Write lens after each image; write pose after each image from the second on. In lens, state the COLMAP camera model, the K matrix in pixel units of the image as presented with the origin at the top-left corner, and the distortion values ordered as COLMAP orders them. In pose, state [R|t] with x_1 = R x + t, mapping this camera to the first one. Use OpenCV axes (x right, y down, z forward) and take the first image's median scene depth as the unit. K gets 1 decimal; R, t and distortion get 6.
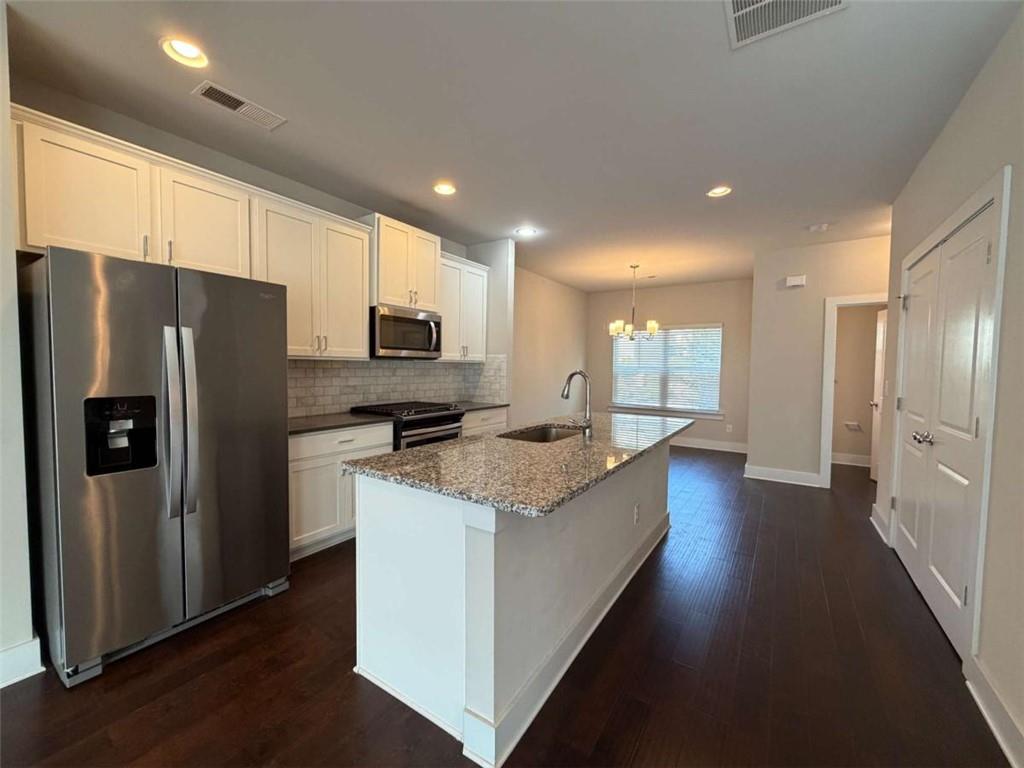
lens RADIAL K [[408.0, 0, 507.6], [0, 408.0, 385.5], [0, 0, 1]] dist [0.000464, 0.000266]
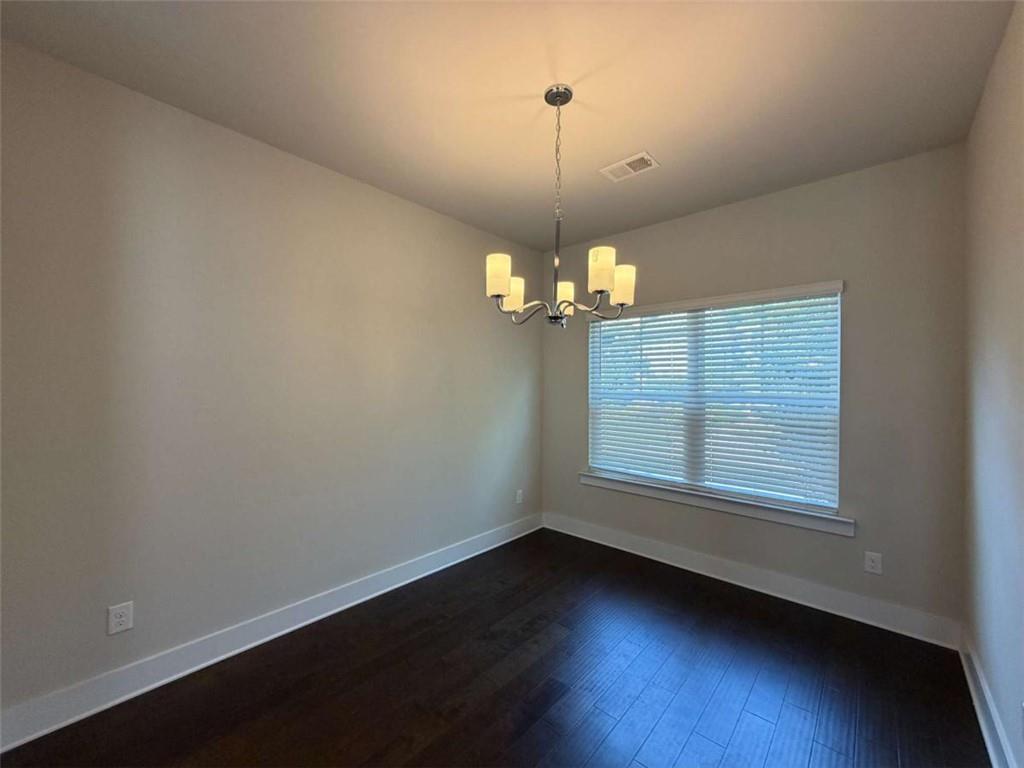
lens RADIAL K [[408.0, 0, 507.6], [0, 408.0, 385.5], [0, 0, 1]] dist [0.000464, 0.000266]
pose [[0.989894, -0.006162, -0.141676, 0.458891], [-0.000134, 0.999015, -0.044384, -0.067548], [0.141810, 0.043954, 0.988918, 0.993217]]
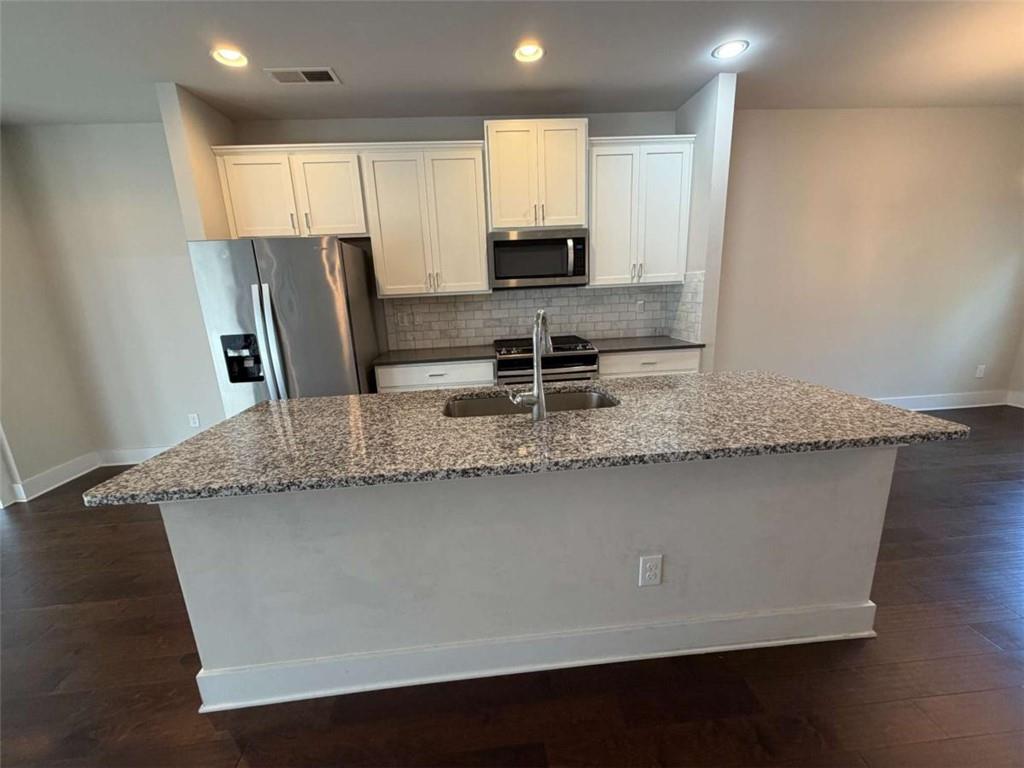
lens RADIAL K [[408.0, 0, 507.6], [0, 408.0, 385.5], [0, 0, 1]] dist [0.000464, 0.000266]
pose [[0.621163, 0.141095, -0.770875, 0.405046], [0.016287, 0.981122, 0.192700, -0.028802], [0.783512, -0.132254, 0.607139, 0.375597]]
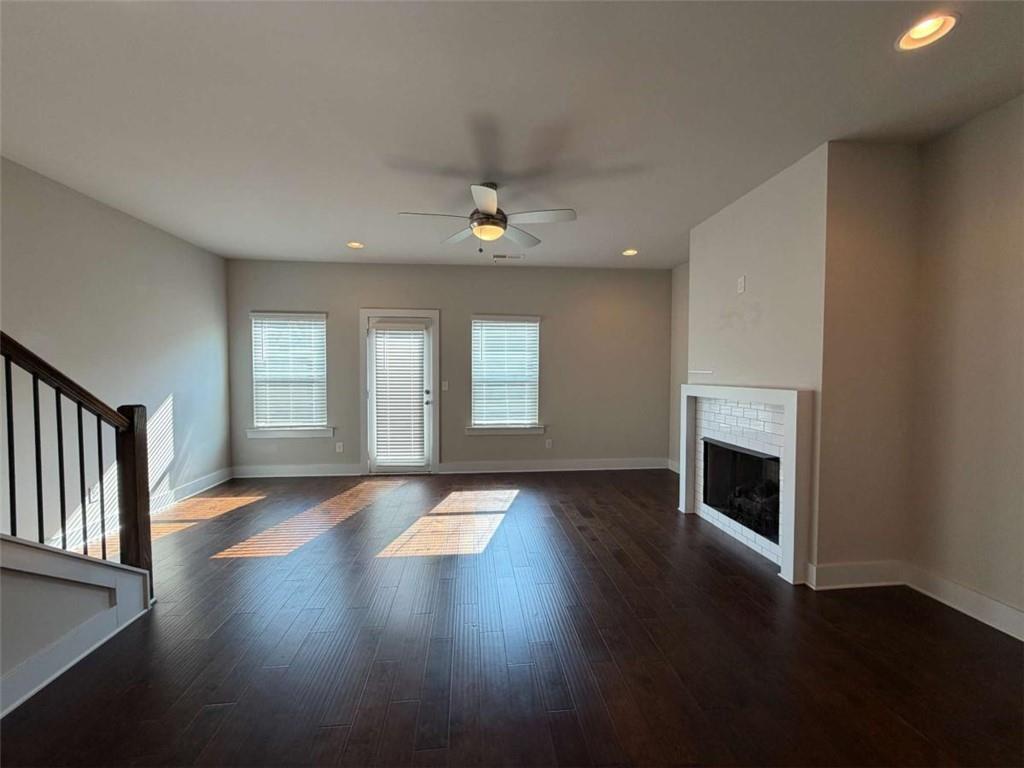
lens RADIAL K [[408.0, 0, 507.6], [0, 408.0, 385.5], [0, 0, 1]] dist [0.000464, 0.000266]
pose [[-0.771393, 0.008209, -0.636306, 0.030770], [-0.039457, 0.997376, 0.060702, -0.015297], [0.635134, 0.071932, -0.769045, 0.260185]]
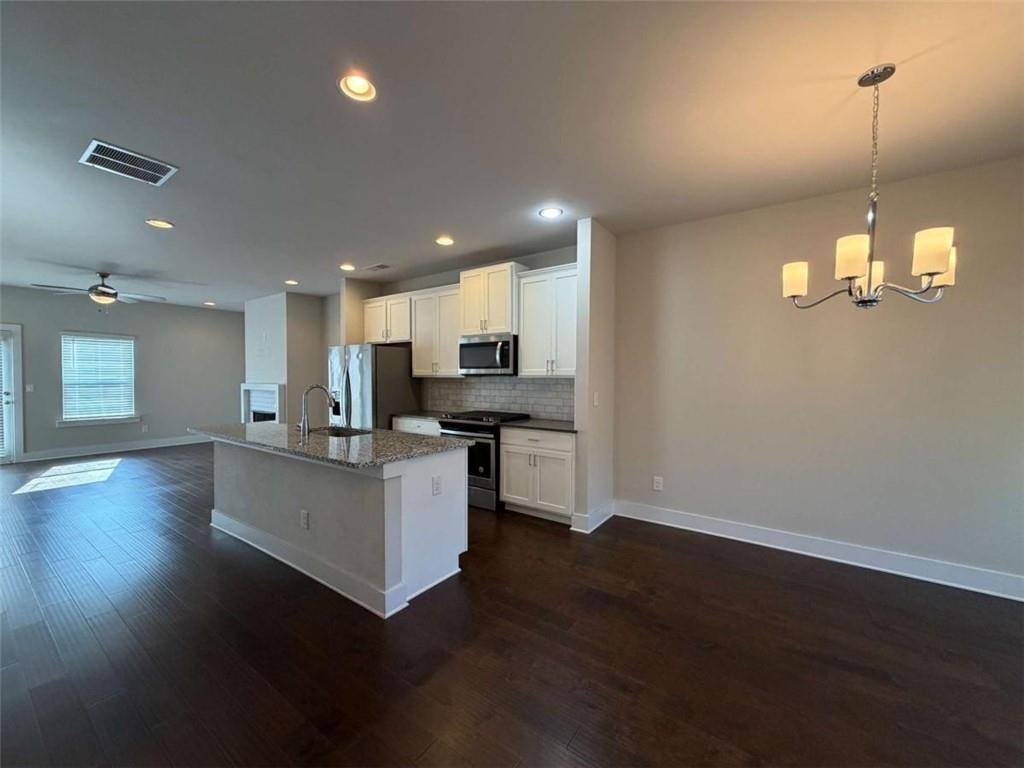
lens RADIAL K [[408.0, 0, 507.6], [0, 408.0, 385.5], [0, 0, 1]] dist [0.000464, 0.000266]
pose [[-0.025455, 0.011229, -0.999613, 0.943865], [-0.050468, 0.998647, 0.012503, -0.052024], [0.998401, 0.050766, -0.024854, 1.060977]]
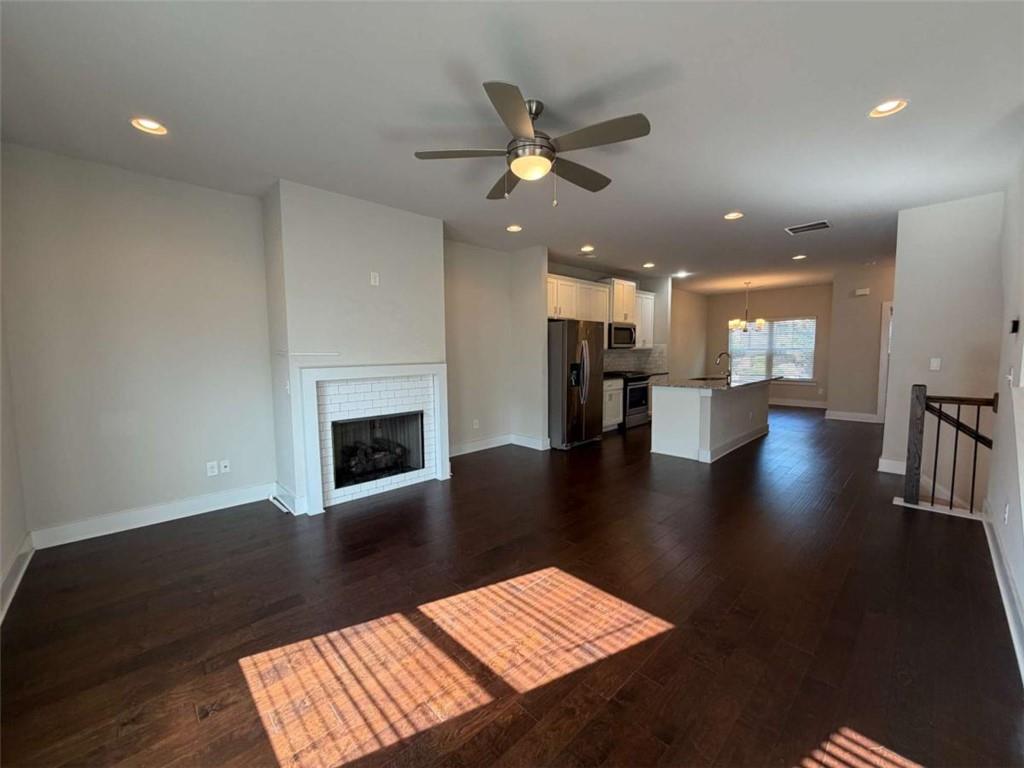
lens RADIAL K [[408.0, 0, 507.6], [0, 408.0, 385.5], [0, 0, 1]] dist [0.000464, 0.000266]
pose [[0.977159, -0.005201, -0.212447, -0.357000], [0.012952, 0.999300, 0.035109, 0.037089], [0.212115, -0.037059, 0.976542, -1.015749]]
